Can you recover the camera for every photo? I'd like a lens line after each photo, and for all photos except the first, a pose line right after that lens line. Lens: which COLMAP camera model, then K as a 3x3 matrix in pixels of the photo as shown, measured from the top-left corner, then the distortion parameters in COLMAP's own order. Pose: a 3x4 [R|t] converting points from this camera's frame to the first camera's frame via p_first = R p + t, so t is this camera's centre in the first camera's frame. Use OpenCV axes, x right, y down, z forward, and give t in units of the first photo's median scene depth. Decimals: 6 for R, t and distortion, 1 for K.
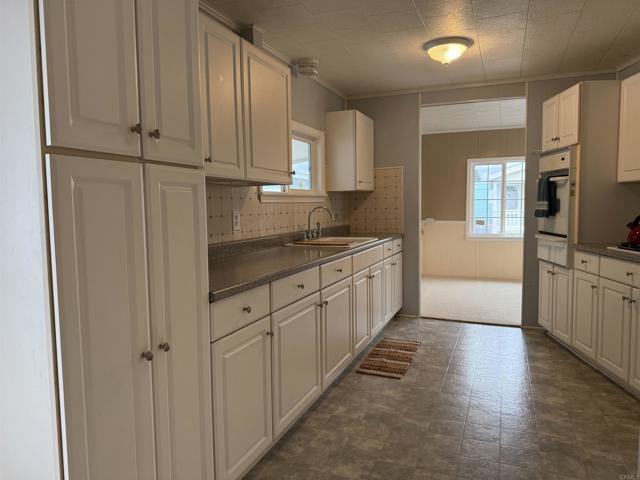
lens RADIAL K [[448.3, 0, 320.0], [0, 448.3, 240.0], [0, 0, 1]] dist [0.097822, -0.132632]
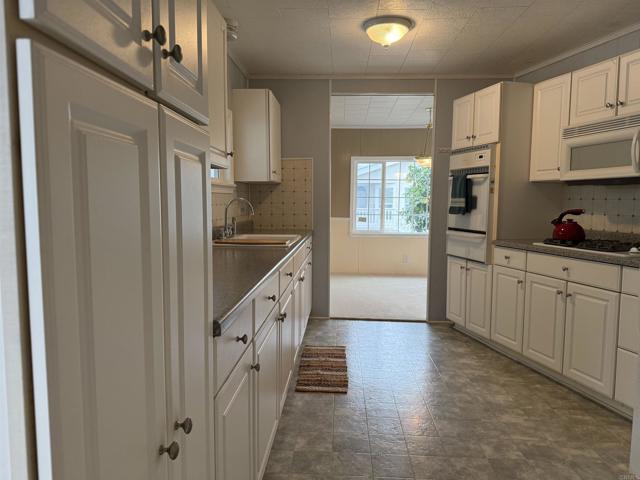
lens RADIAL K [[447.4, 0, 317.6], [0, 447.4, 242.2], [0, 0, 1]] dist [0.105514, -0.162802]
pose [[0.945052, -0.009365, 0.326786, -0.146448], [0.005395, 0.999900, 0.013053, -0.002101], [-0.326876, -0.010573, 0.945008, 0.159757]]
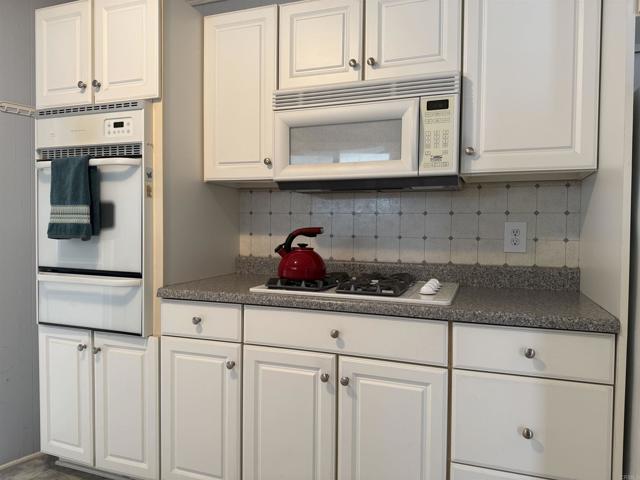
lens RADIAL K [[448.3, 0, 320.0], [0, 448.3, 240.0], [0, 0, 1]] dist [0.097822, -0.132632]
pose [[0.265742, -0.008259, 0.964009, 0.097932], [0.061636, 0.998063, -0.008440, -0.030000], [-0.962072, 0.061660, 0.265736, 0.656543]]
